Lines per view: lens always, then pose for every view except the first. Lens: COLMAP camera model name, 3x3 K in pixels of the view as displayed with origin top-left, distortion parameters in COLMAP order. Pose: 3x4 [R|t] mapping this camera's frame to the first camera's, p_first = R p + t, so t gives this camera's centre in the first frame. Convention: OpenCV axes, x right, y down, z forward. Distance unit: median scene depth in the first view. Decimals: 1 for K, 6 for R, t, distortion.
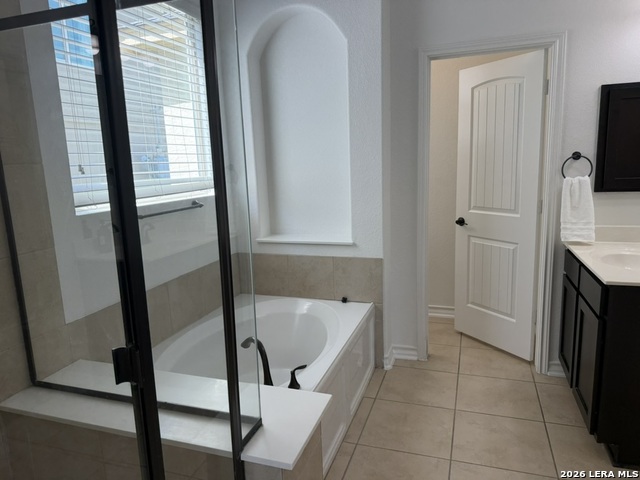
lens RADIAL K [[447.8, 0, 316.2], [0, 447.8, 240.7], [0, 0, 1]] dist [0.071277, -0.093050]
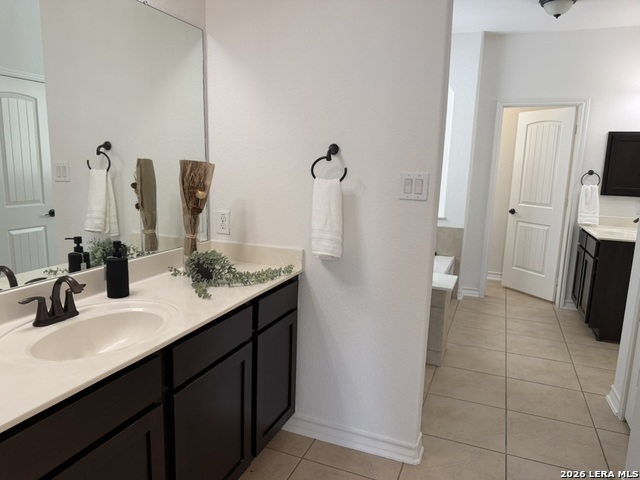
lens RADIAL K [[447.8, 0, 316.2], [0, 447.8, 240.7], [0, 0, 1]] dist [0.071277, -0.093050]
pose [[0.996195, 0.075540, -0.043464, -0.306556], [-0.075835, 0.997107, -0.005183, 0.133421], [0.042947, 0.008459, 0.999042, -0.637333]]
